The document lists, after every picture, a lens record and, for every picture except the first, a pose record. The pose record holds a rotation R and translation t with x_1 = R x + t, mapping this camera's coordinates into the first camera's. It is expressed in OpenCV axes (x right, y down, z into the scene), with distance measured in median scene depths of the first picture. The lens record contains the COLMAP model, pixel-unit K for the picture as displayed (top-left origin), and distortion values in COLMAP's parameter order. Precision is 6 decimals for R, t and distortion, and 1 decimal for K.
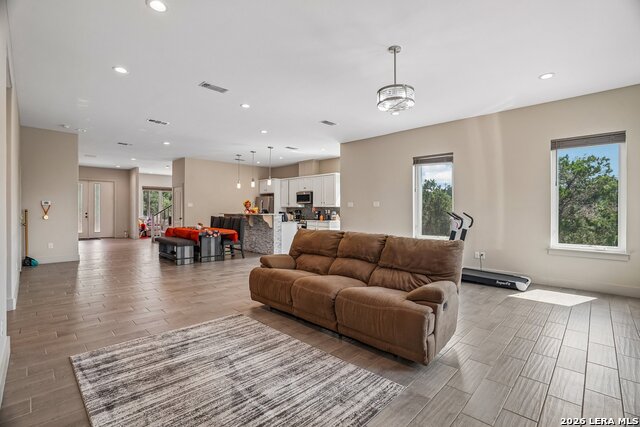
lens RADIAL K [[301.7, 0, 325.3], [0, 301.7, 214.5], [0, 0, 1]] dist [0.002305, 0.000536]
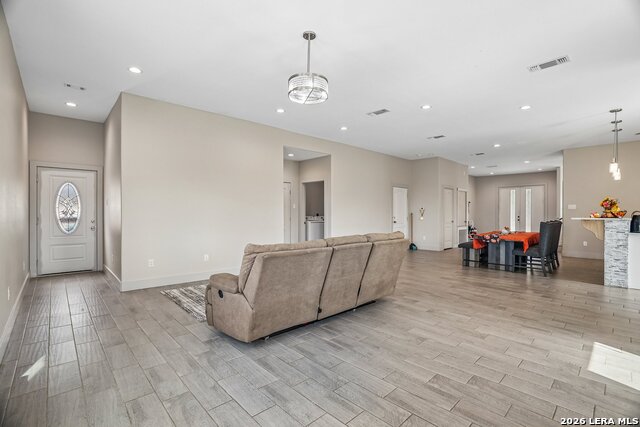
lens RADIAL K [[301.7, 0, 325.3], [0, 301.7, 214.5], [0, 0, 1]] dist [0.002305, 0.000536]
pose [[0.002669, -0.000561, -0.999996, 0.522456], [-0.013594, 0.999907, -0.000597, -0.001782], [0.999904, 0.013595, 0.002661, 0.487253]]
